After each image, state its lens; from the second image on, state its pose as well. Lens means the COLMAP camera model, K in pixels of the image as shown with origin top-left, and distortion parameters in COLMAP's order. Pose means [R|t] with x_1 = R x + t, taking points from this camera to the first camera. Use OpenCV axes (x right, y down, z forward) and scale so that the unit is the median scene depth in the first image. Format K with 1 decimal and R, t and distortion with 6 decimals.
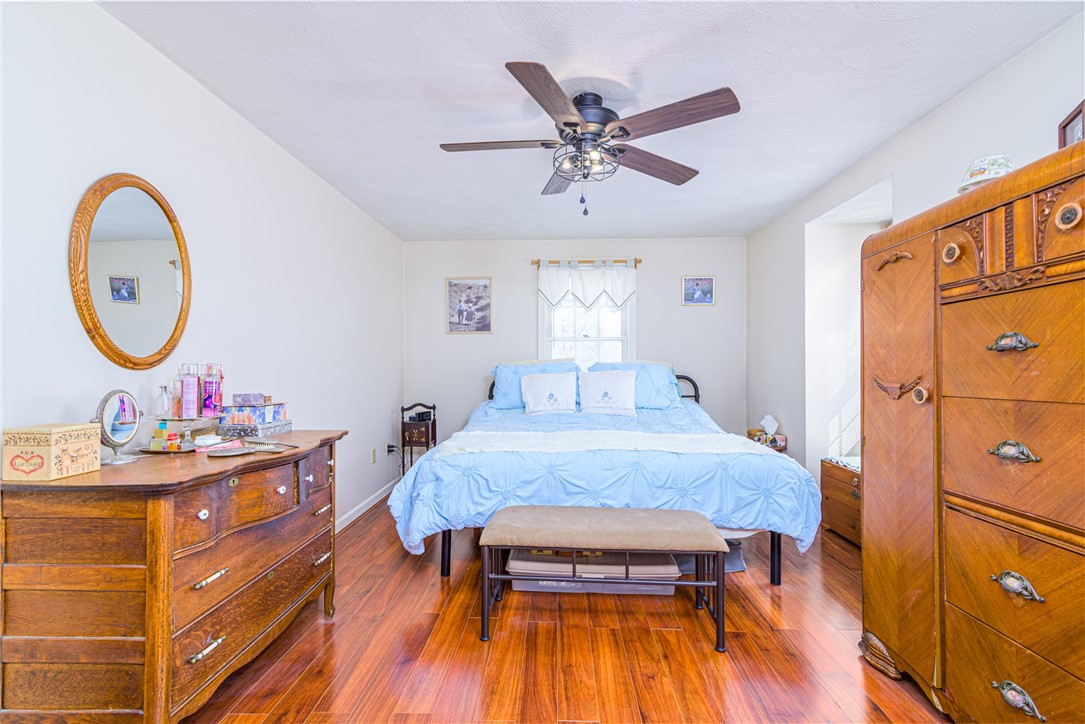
lens RADIAL K [[487.8, 0, 539.1], [0, 487.8, 362.4], [0, 0, 1]] dist [0.017229, -0.002918]
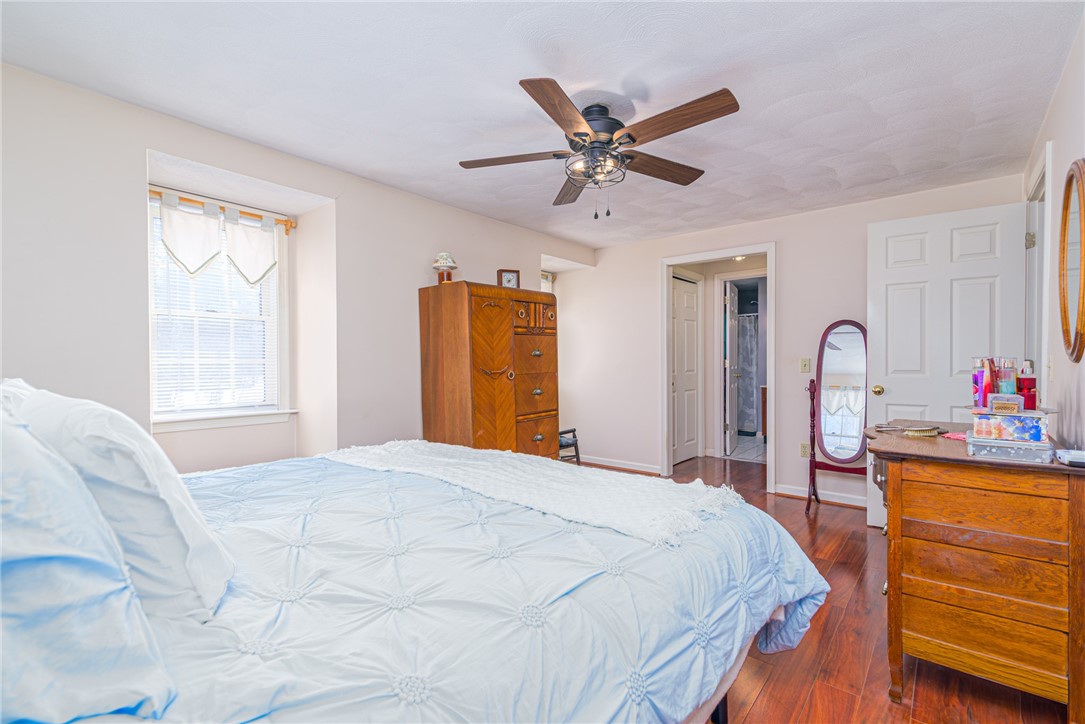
lens RADIAL K [[487.8, 0, 540.4], [0, 487.8, 362.3], [0, 0, 1]] dist [0.017229, -0.002918]
pose [[-0.797139, 0.002520, 0.603790, -0.434913], [0.003496, 0.999994, 0.000442, 0.007127], [-0.603785, 0.002463, -0.797143, 1.869153]]
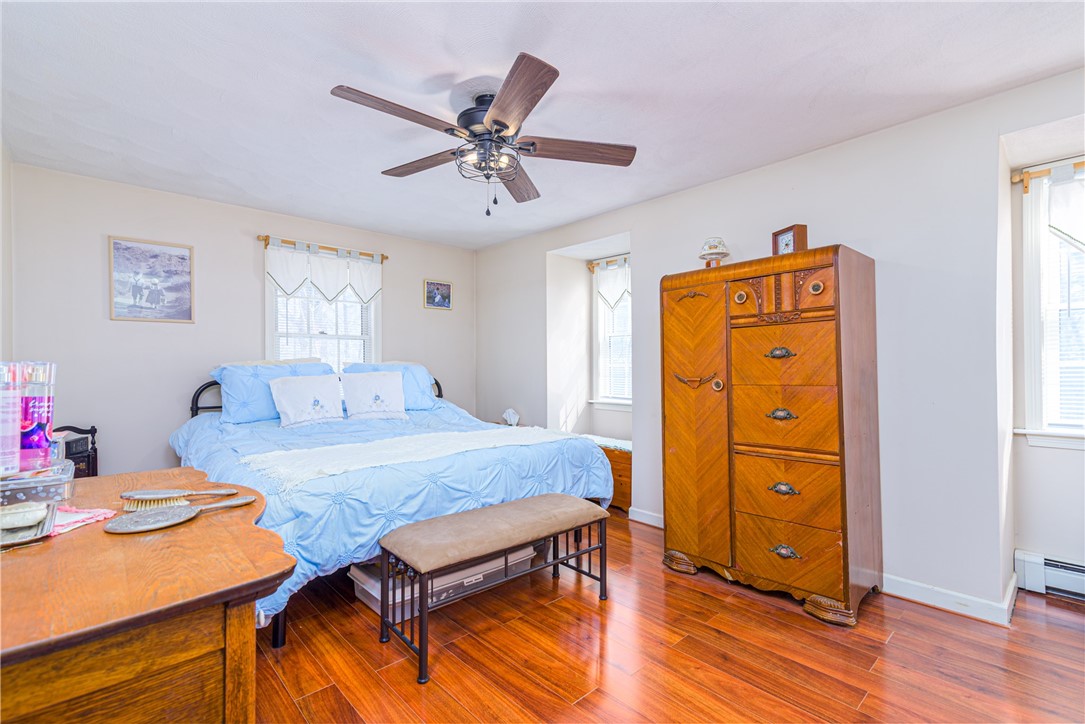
lens RADIAL K [[487.8, 0, 547.6], [0, 487.8, 361.9], [0, 0, 1]] dist [0.017229, -0.002918]
pose [[0.707247, 0.005841, 0.706942, -0.509206], [-0.003199, 0.999982, -0.005061, 0.002395], [-0.706959, 0.001318, 0.707253, 0.201662]]
